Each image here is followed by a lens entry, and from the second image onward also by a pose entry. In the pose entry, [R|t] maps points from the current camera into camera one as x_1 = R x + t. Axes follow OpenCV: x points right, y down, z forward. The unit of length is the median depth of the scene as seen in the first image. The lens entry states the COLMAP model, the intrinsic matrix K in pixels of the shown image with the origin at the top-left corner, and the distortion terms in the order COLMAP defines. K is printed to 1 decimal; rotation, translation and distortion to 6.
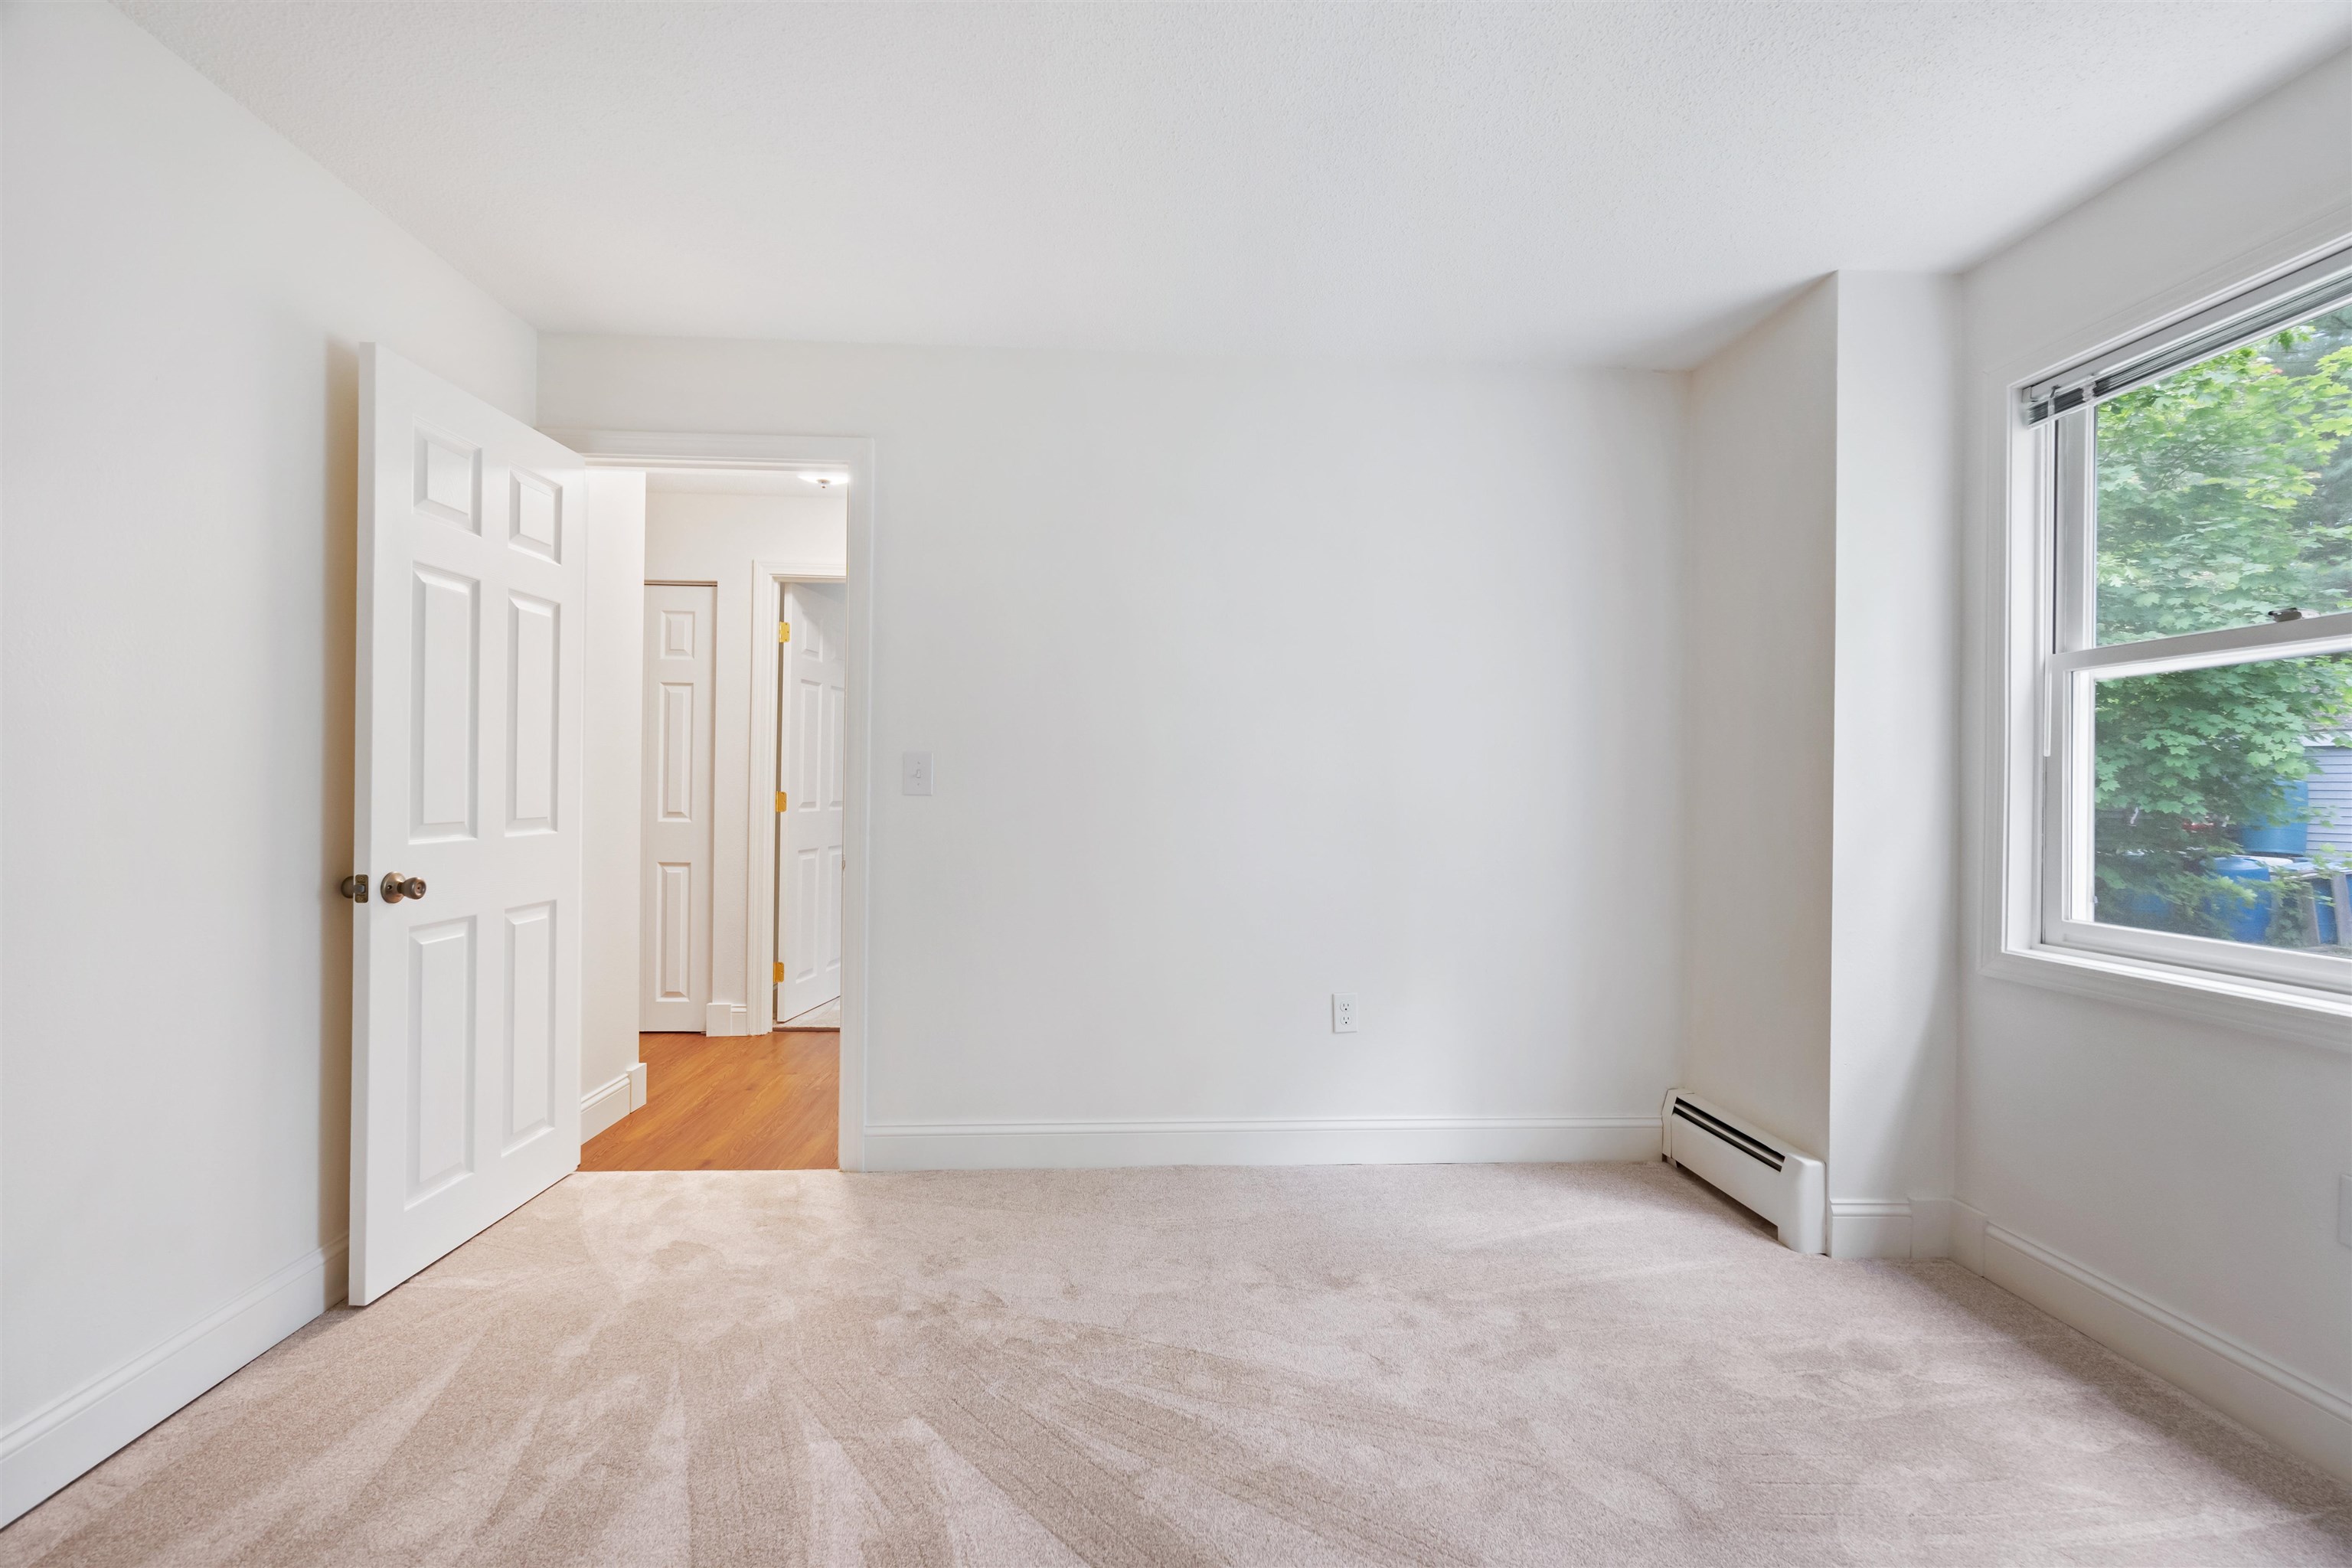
lens RADIAL K [[1073.1, 0, 1168.8], [0, 1073.1, 775.0], [0, 0, 1]] dist [-0.001388, -0.000184]
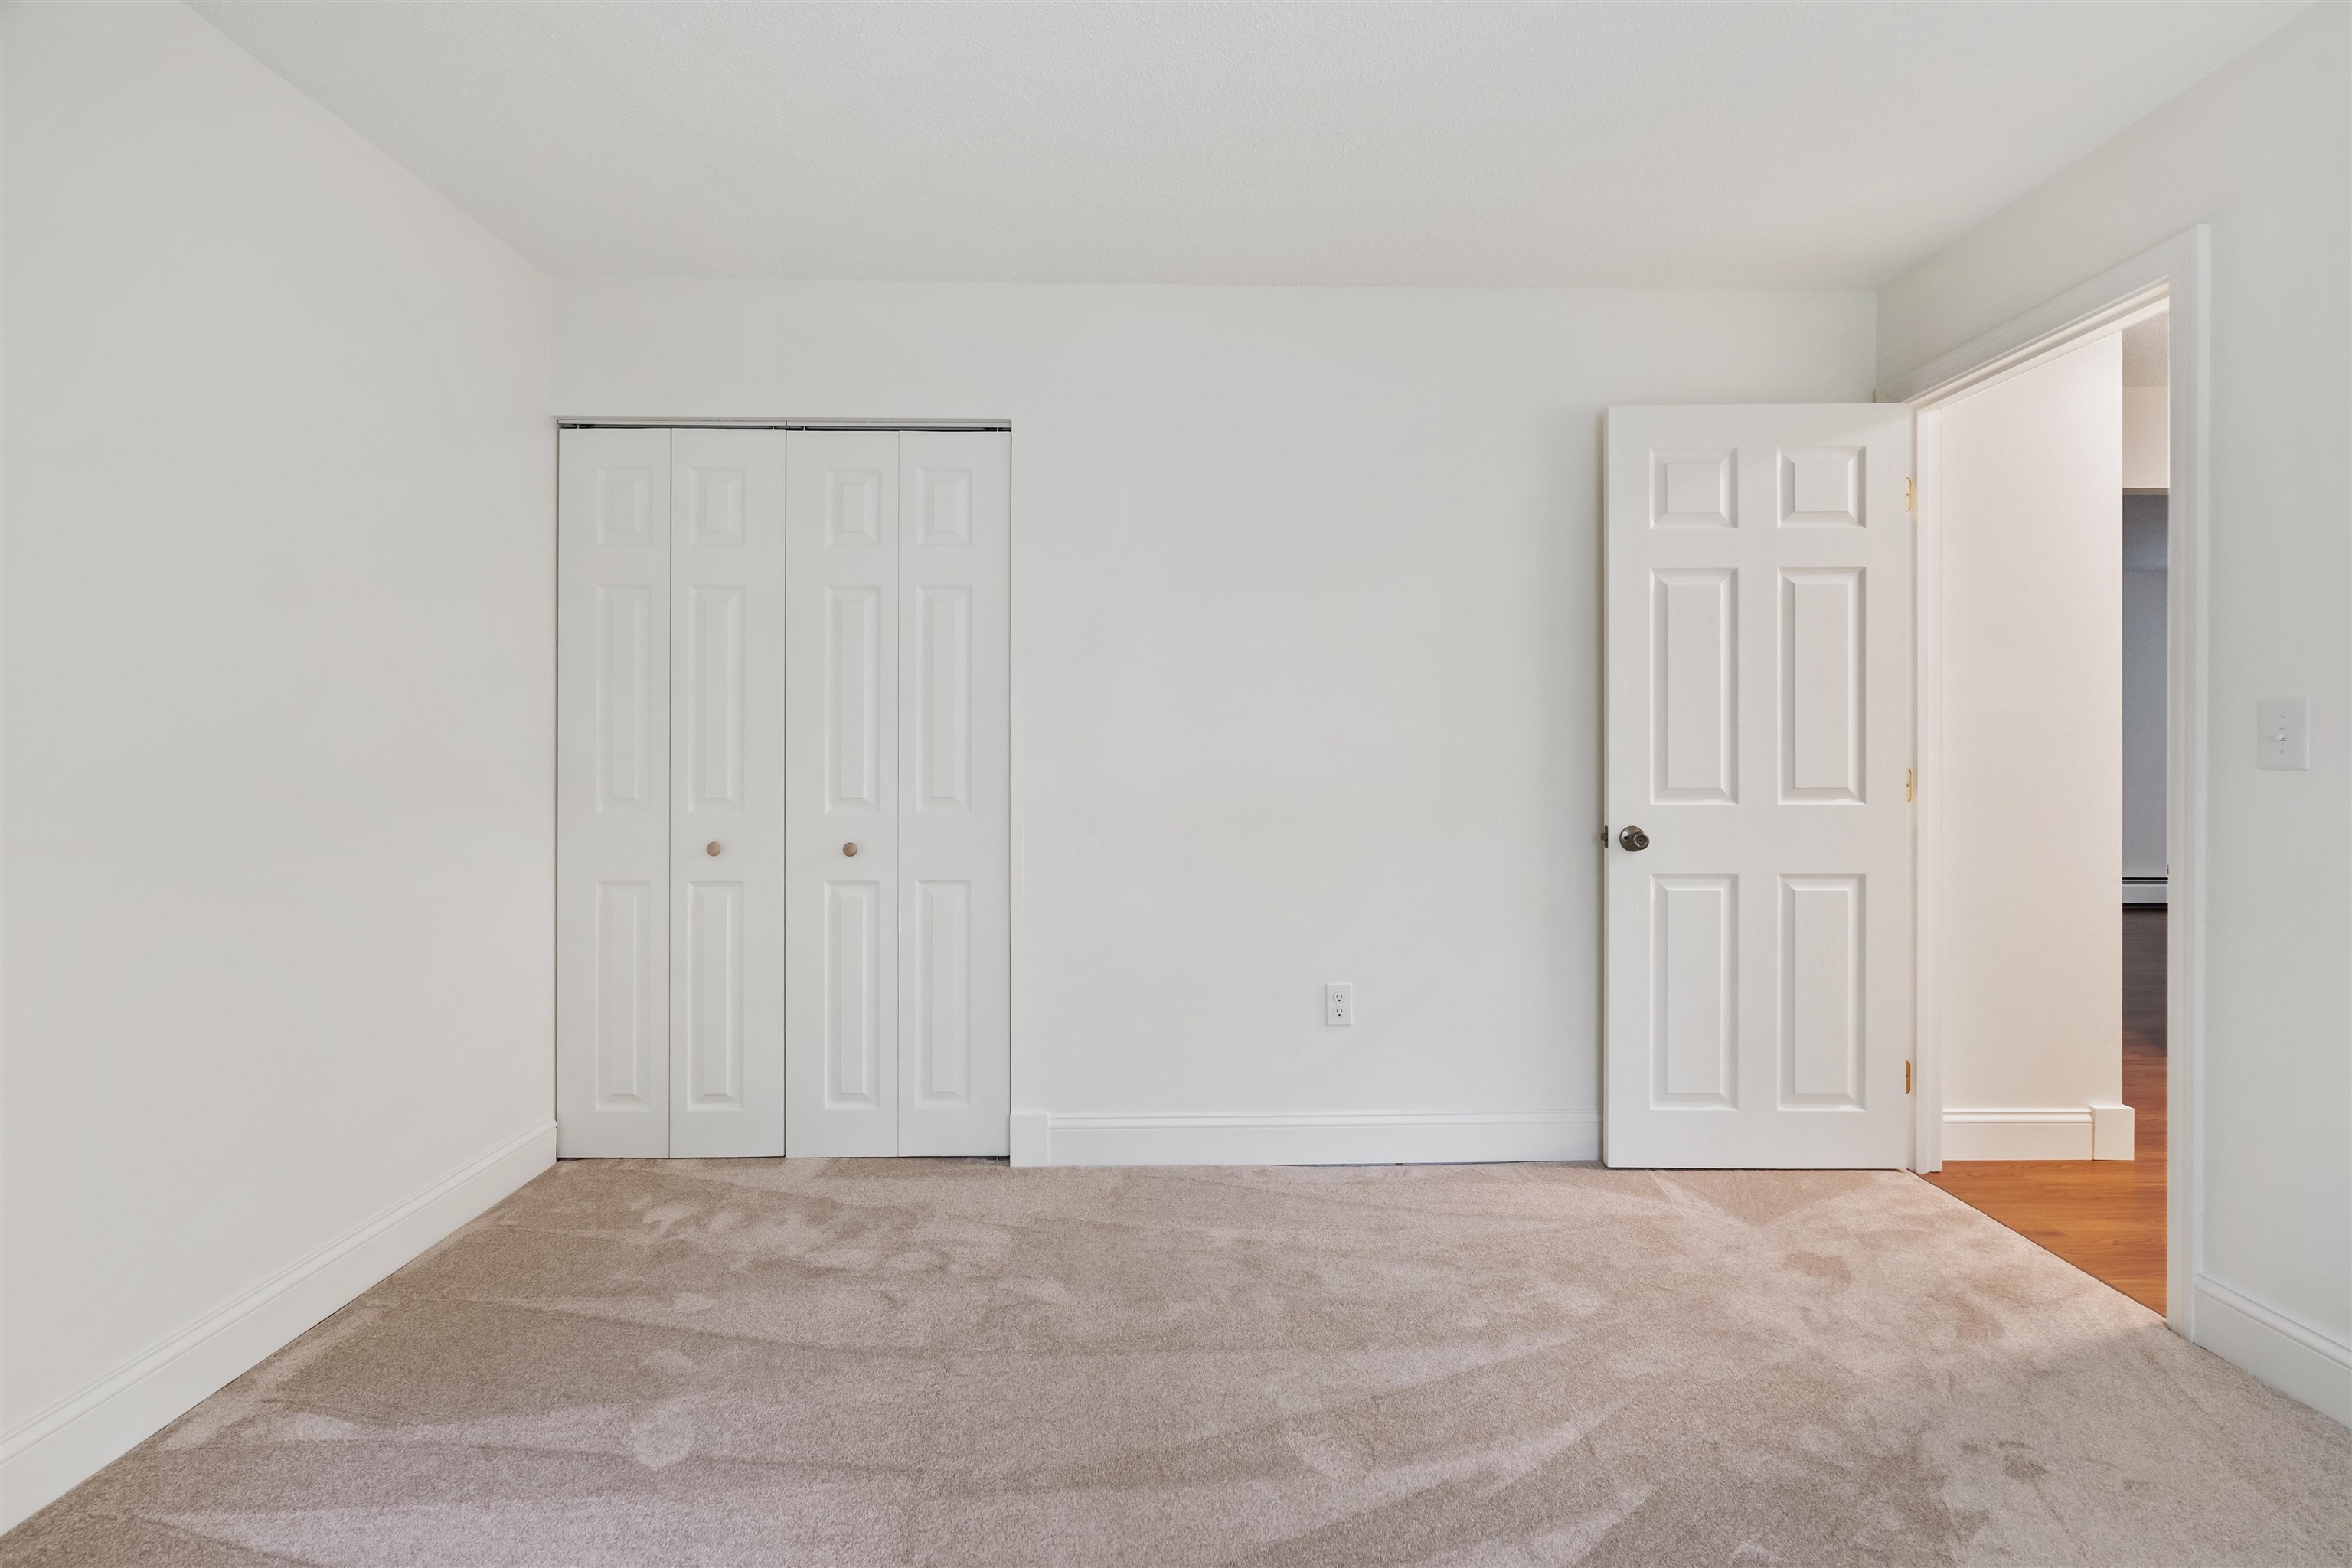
lens RADIAL K [[1064.3, 0, 1184.9], [0, 1064.3, 749.2], [0, 0, 1]] dist [-0.001207, 0.000425]
pose [[-0.016138, -0.003359, -0.999864, 0.443916], [0.005840, 0.999977, -0.003454, 0.003214], [0.999853, -0.005895, -0.016118, 0.452664]]
